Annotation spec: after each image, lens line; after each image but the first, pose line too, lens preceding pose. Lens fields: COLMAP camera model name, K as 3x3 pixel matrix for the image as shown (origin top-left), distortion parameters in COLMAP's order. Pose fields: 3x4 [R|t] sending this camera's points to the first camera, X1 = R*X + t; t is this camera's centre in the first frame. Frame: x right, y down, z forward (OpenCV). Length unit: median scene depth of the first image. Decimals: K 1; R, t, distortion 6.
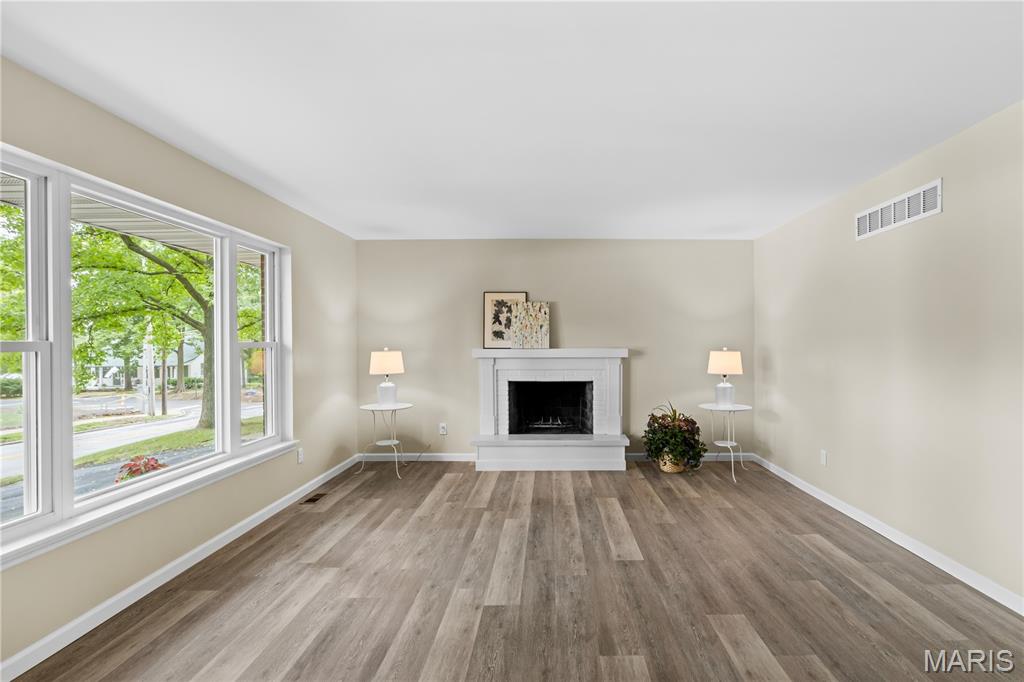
lens RADIAL K [[506.3, 0, 515.5], [0, 506.3, 342.6], [0, 0, 1]] dist [-0.000695, -0.000570]
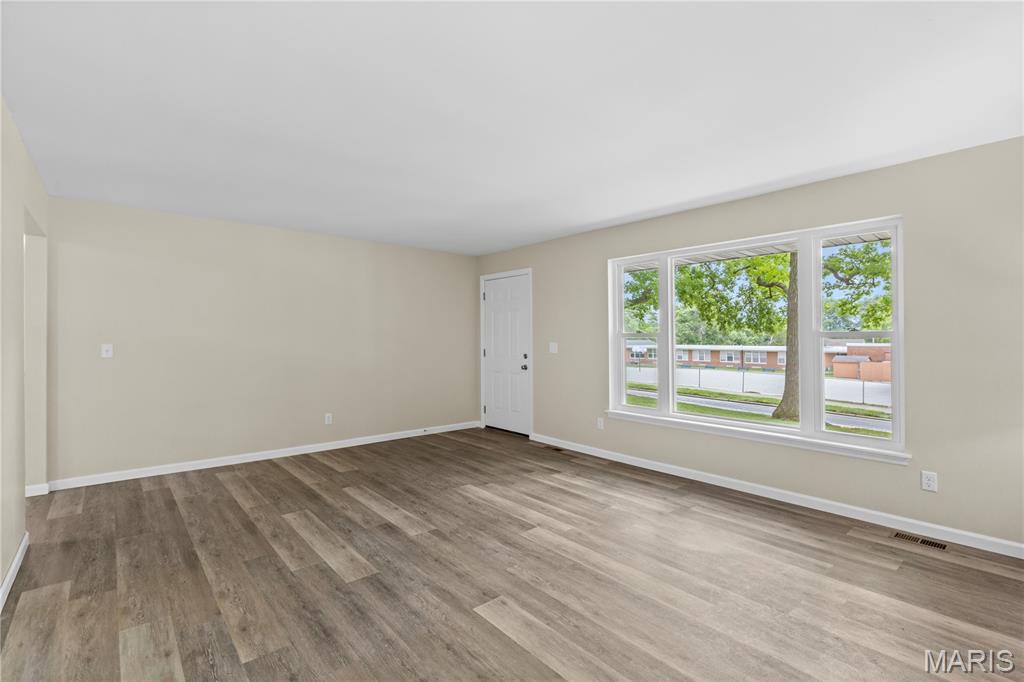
lens RADIAL K [[476.7, 0, 514.7], [0, 476.7, 338.5], [0, 0, 1]] dist [0.013682, -0.000436]
pose [[-0.726218, 0.007352, -0.687426, 0.767710], [0.004302, 0.999972, 0.006149, 0.019705], [0.687452, 0.001508, -0.726229, 1.716428]]
